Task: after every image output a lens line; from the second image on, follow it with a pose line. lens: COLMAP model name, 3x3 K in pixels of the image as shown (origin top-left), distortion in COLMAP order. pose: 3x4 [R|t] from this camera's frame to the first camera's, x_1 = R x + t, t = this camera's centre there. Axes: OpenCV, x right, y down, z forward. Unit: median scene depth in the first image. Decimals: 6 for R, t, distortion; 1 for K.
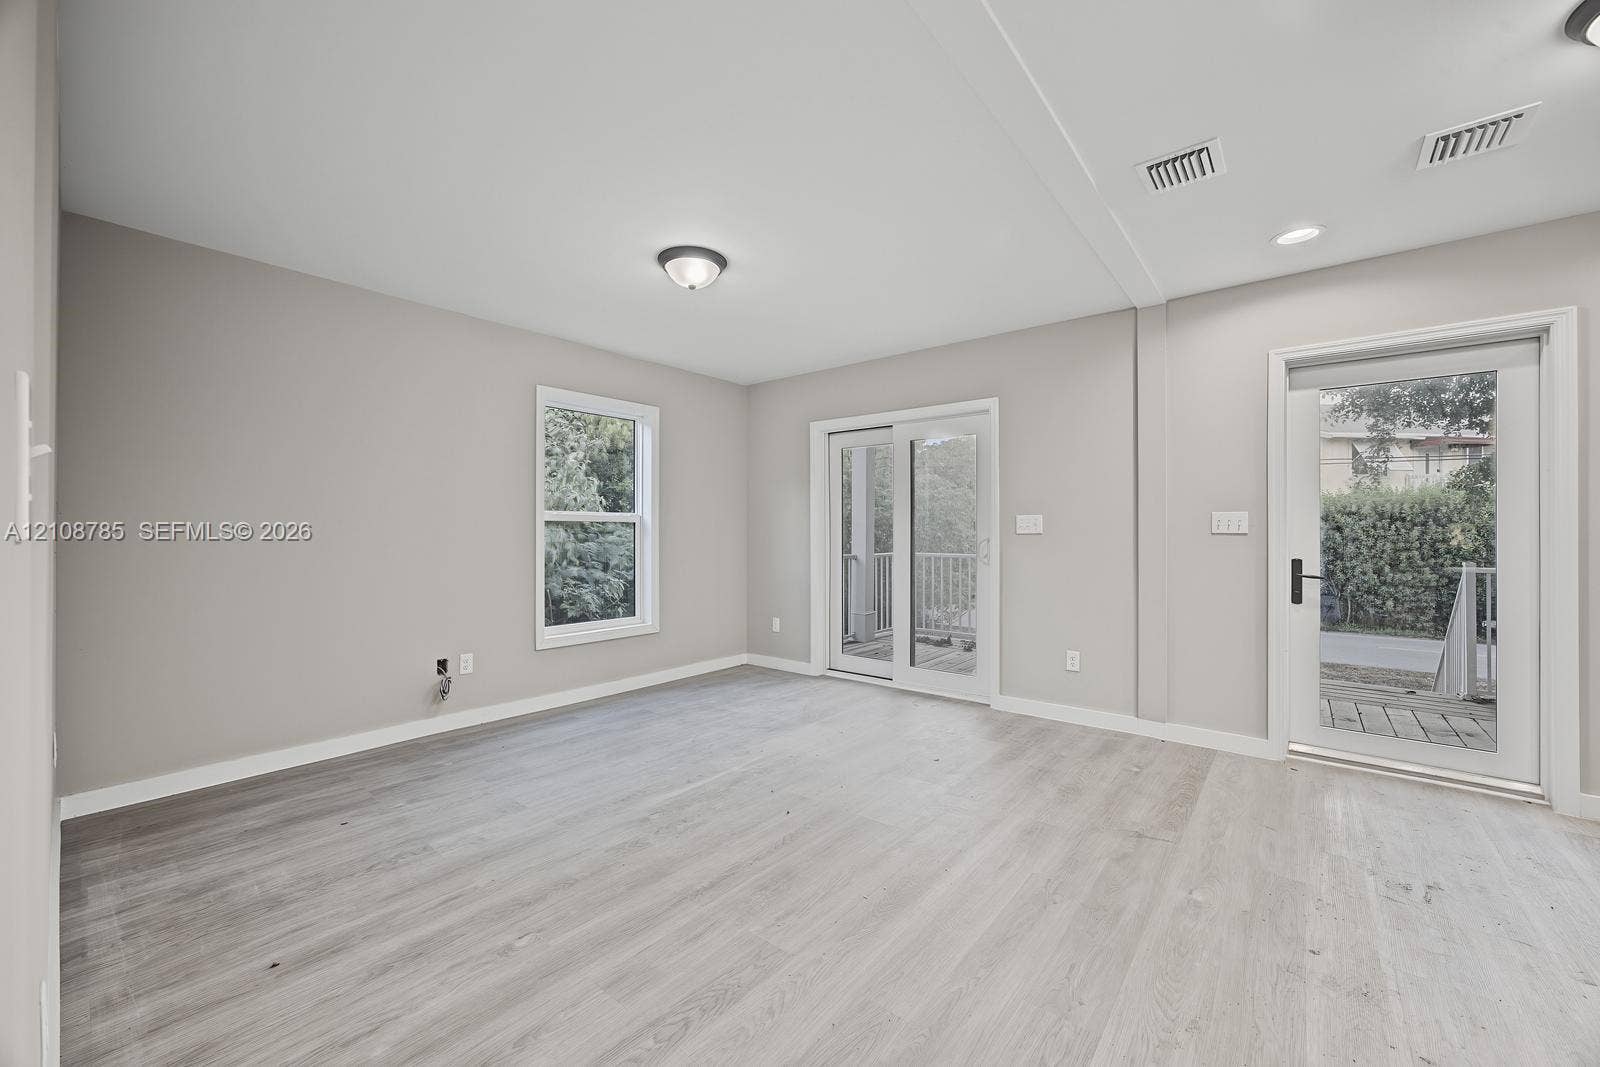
lens RADIAL K [[617.5, 0, 803.4], [0, 617.5, 532.9], [0, 0, 1]] dist [-0.024491, 0.009410]
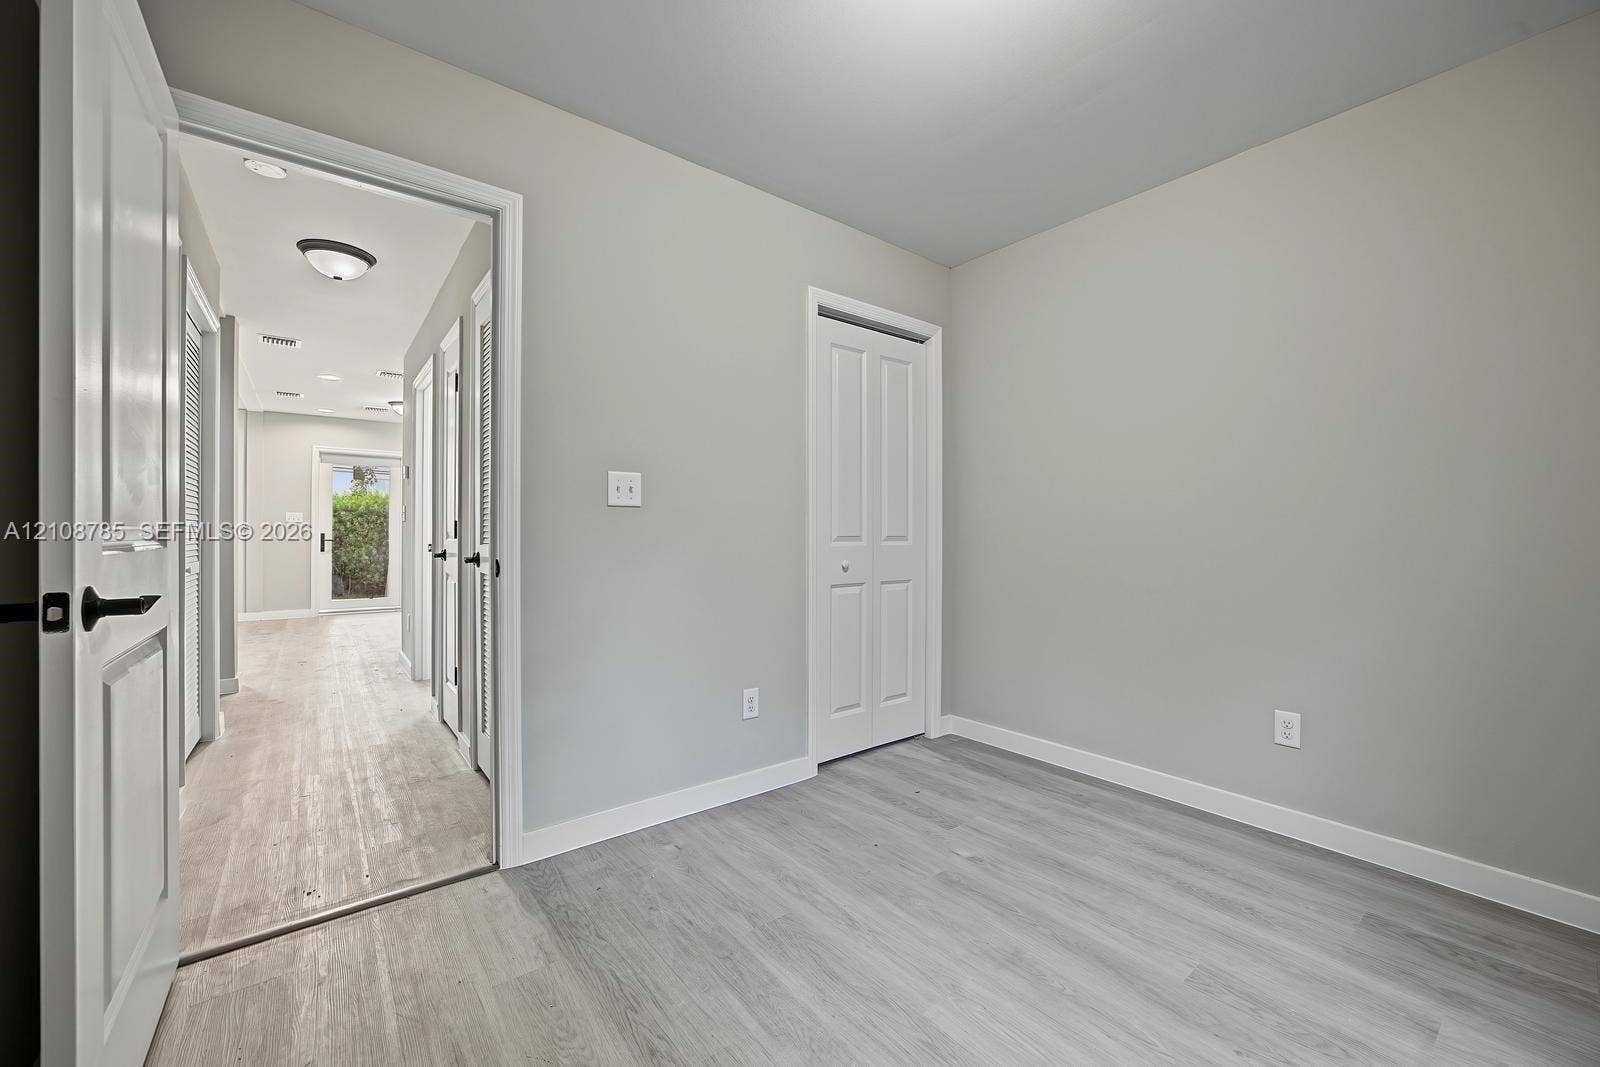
lens RADIAL K [[617.5, 0, 803.4], [0, 617.5, 532.9], [0, 0, 1]] dist [-0.024491, 0.009410]
pose [[0.203042, -0.002270, 0.979167, -1.165367], [-0.008049, 0.999960, 0.003987, 0.016674], [-0.979137, -0.008690, 0.203015, -1.348418]]
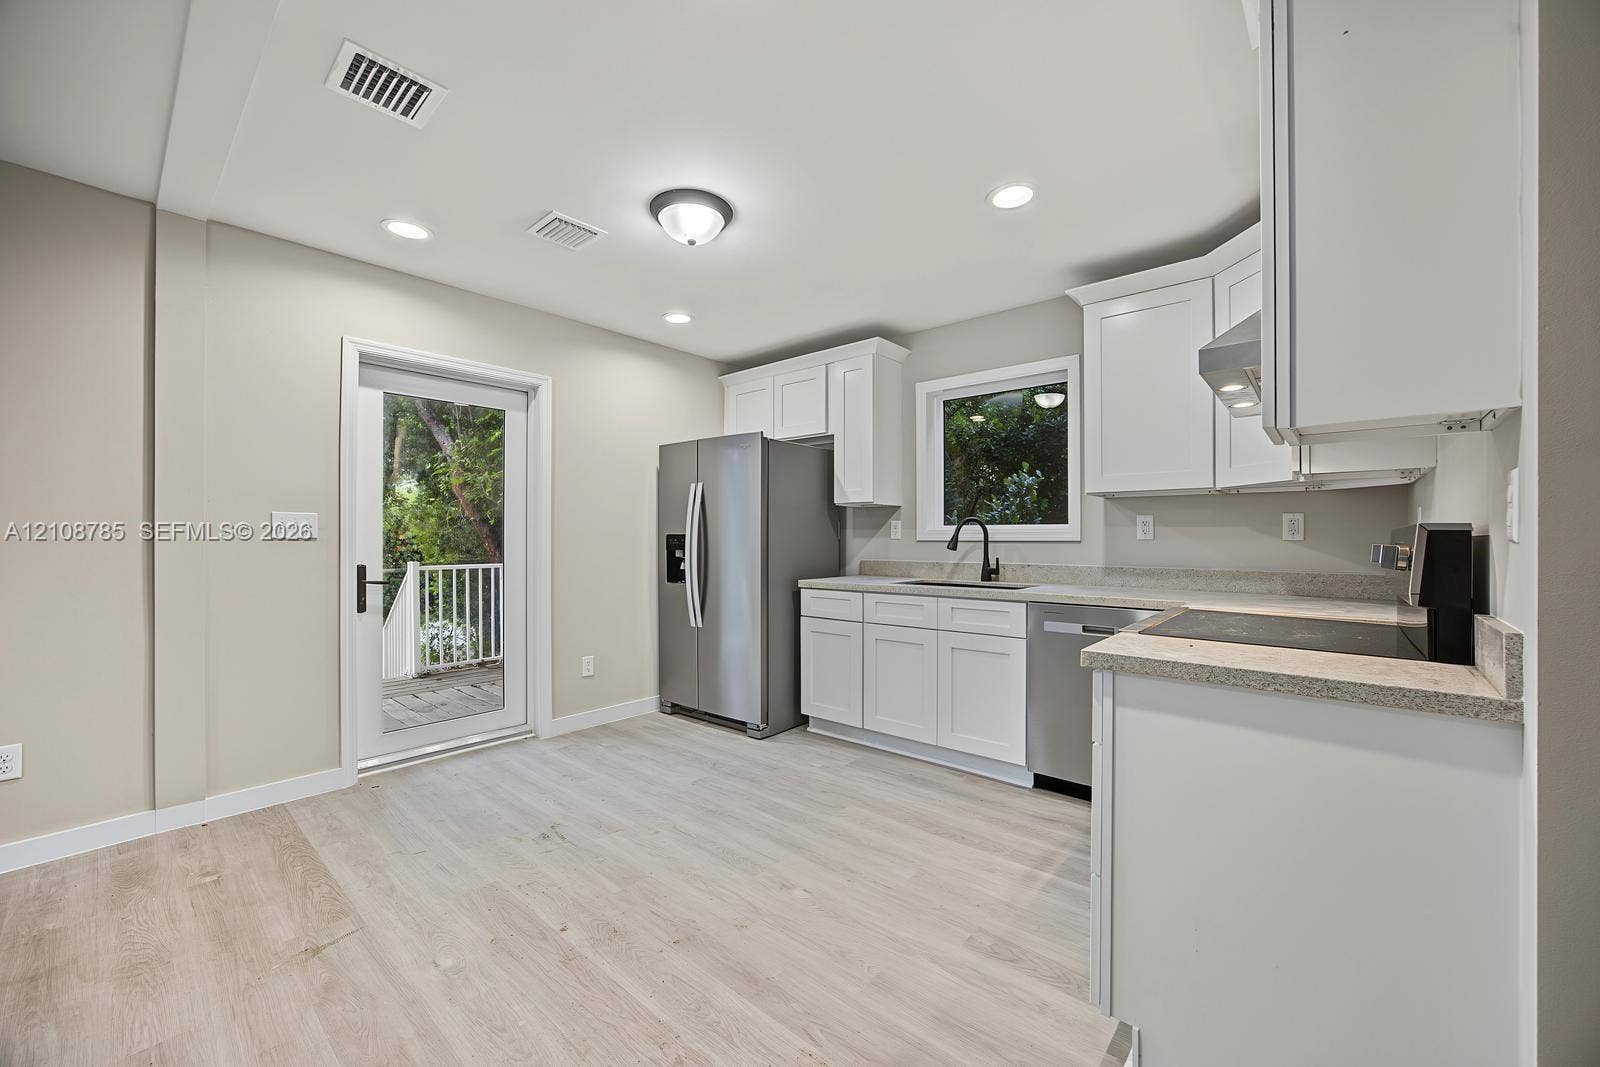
lens RADIAL K [[624.9, 0, 801.1], [0, 624.9, 536.3], [0, 0, 1]] dist [-0.037562, 0.017132]
pose [[0.030471, 0.001431, 0.999535, -0.122987], [-0.000858, 0.999999, -0.001406, -0.001157], [-0.999535, -0.000815, 0.030472, 0.290139]]
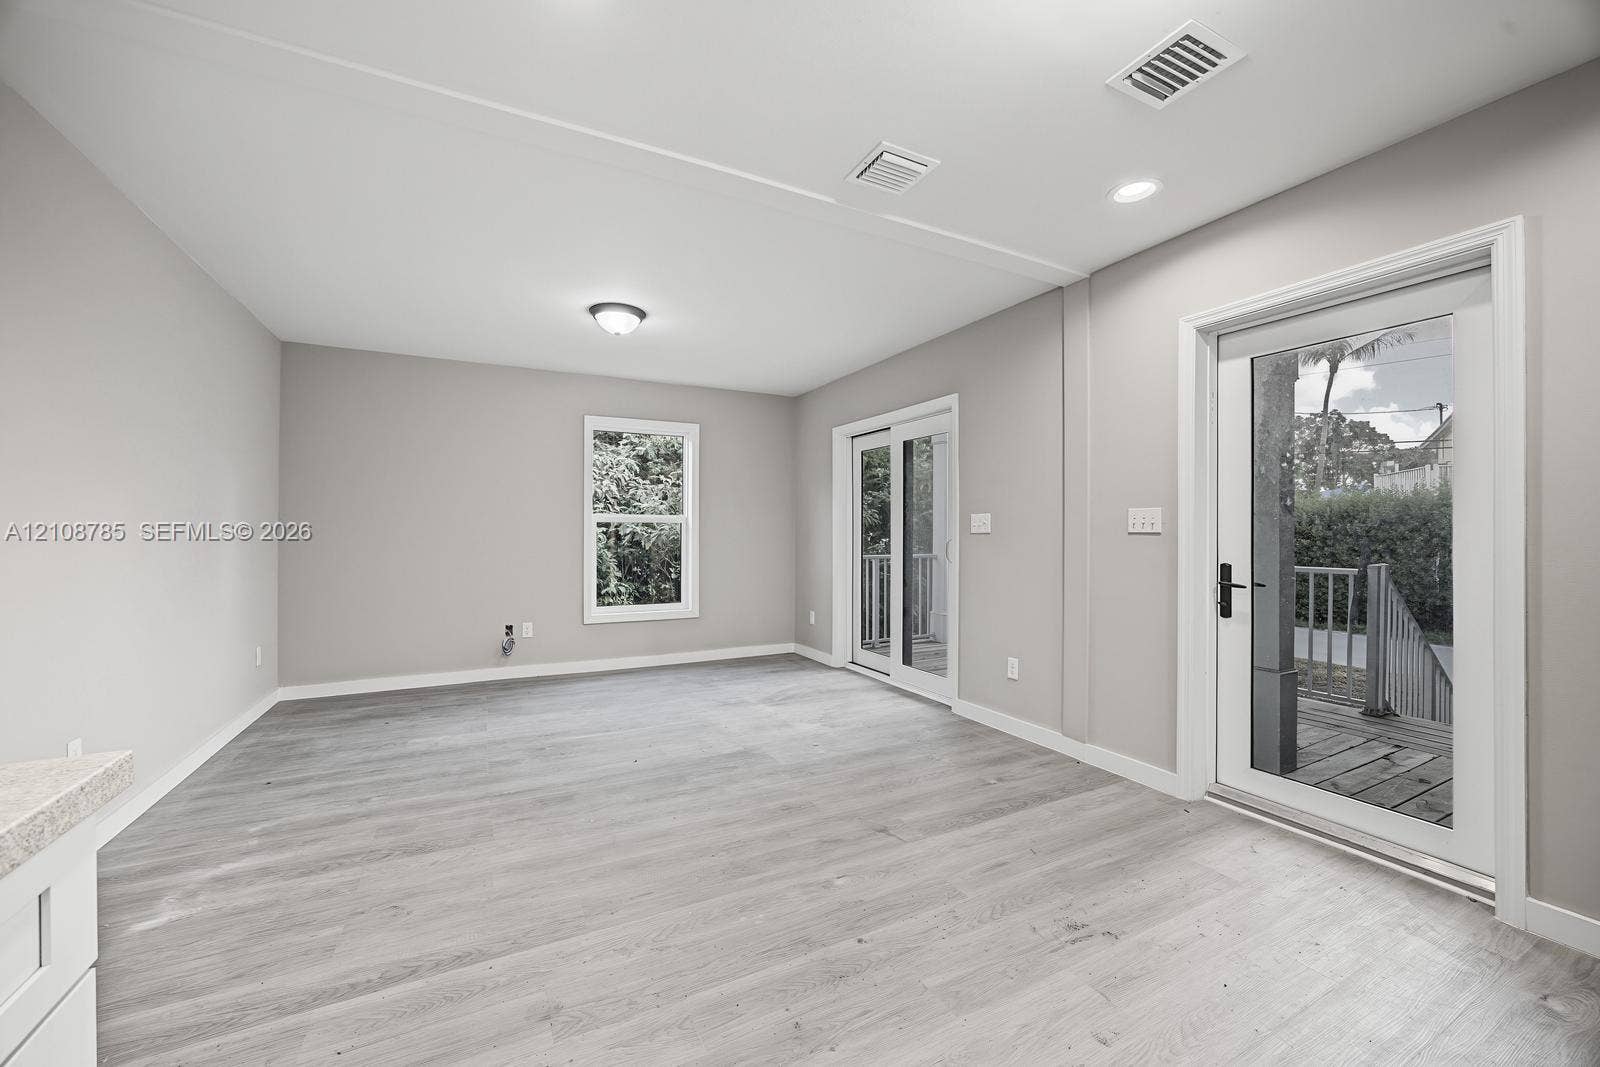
lens RADIAL K [[617.5, 0, 803.4], [0, 617.5, 532.9], [0, 0, 1]] dist [-0.024491, 0.009410]
pose [[0.919153, 0.001219, -0.393900, 0.609189], [-0.000881, 0.999999, 0.001038, 0.000211], [0.393901, -0.000607, 0.919153, 0.007552]]
